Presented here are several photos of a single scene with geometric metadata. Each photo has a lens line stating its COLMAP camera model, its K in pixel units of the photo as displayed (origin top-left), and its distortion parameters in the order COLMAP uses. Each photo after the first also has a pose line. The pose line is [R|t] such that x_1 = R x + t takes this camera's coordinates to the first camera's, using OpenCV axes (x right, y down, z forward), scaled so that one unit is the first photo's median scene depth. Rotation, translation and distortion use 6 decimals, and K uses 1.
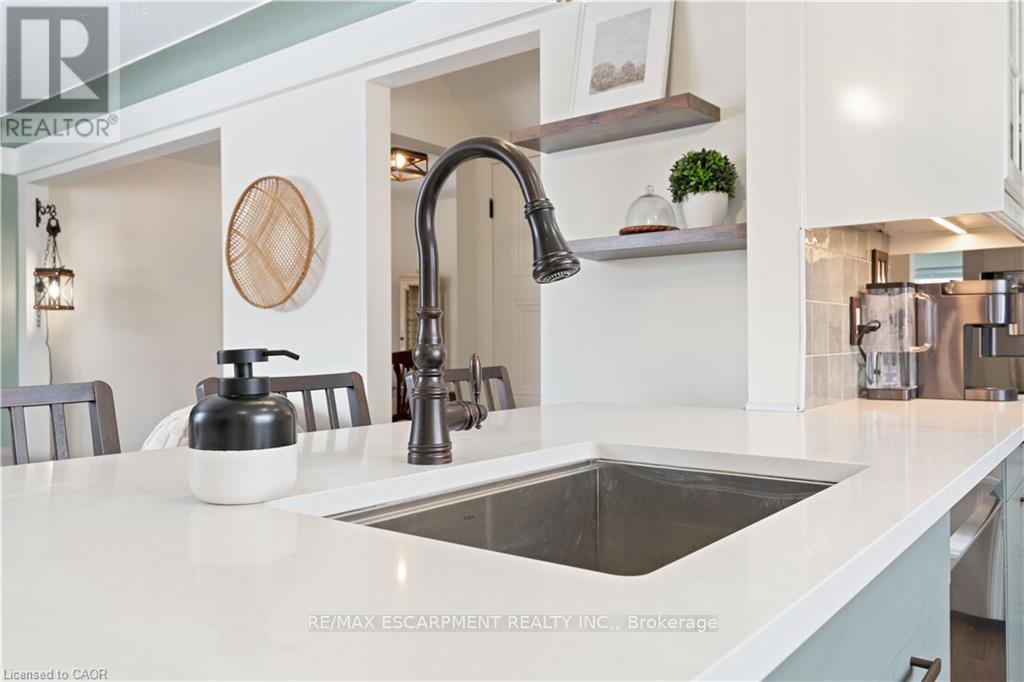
lens RADIAL K [[806.4, 0, 510.6], [0, 806.4, 340.0], [0, 0, 1]] dist [0.007097, 0.003775]
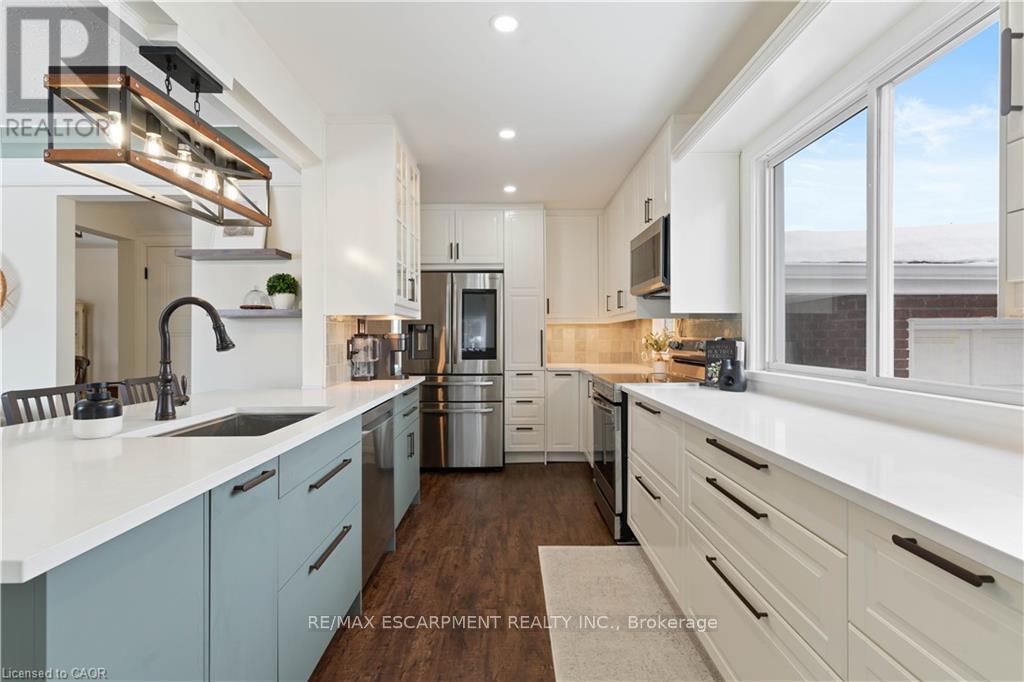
lens RADIAL K [[486.0, 0, 513.0], [0, 486.0, 337.3], [0, 0, 1]] dist [0.003244, 0.000494]
pose [[0.783537, 0.005567, 0.621320, -0.102295], [-0.002719, 0.999981, -0.005530, -0.054286], [-0.621339, 0.002644, 0.783537, -0.467640]]
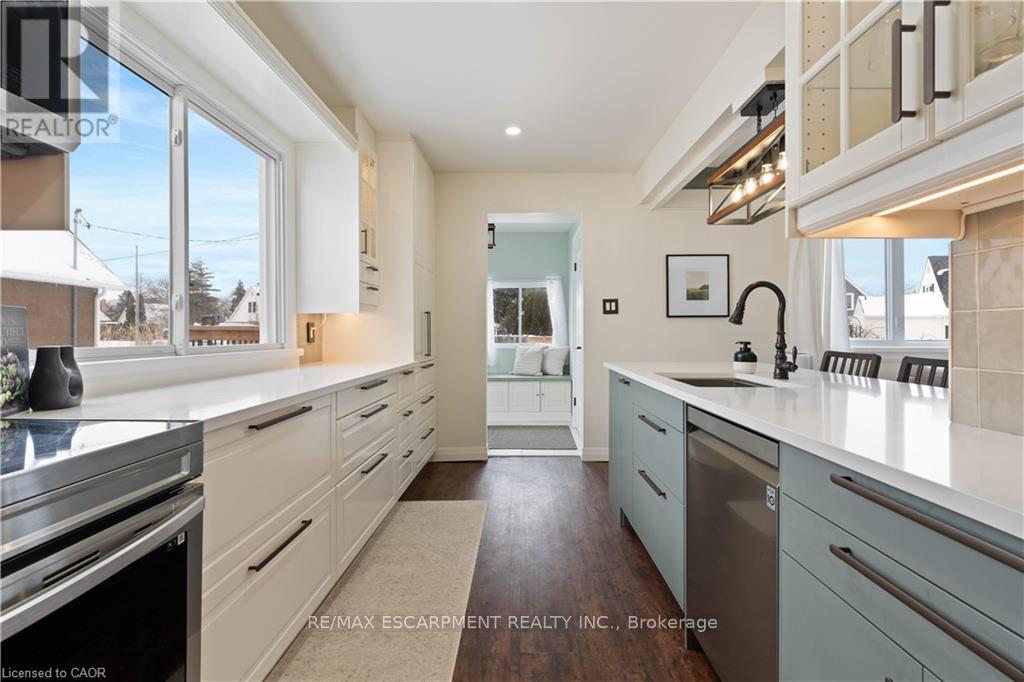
lens RADIAL K [[486.0, 0, 513.0], [0, 486.0, 337.3], [0, 0, 1]] dist [0.003244, 0.000494]
pose [[-0.798279, 0.008417, -0.602229, 0.972590], [0.005716, 0.999963, 0.006398, -0.017881], [0.602261, 0.001665, -0.798298, 0.955497]]
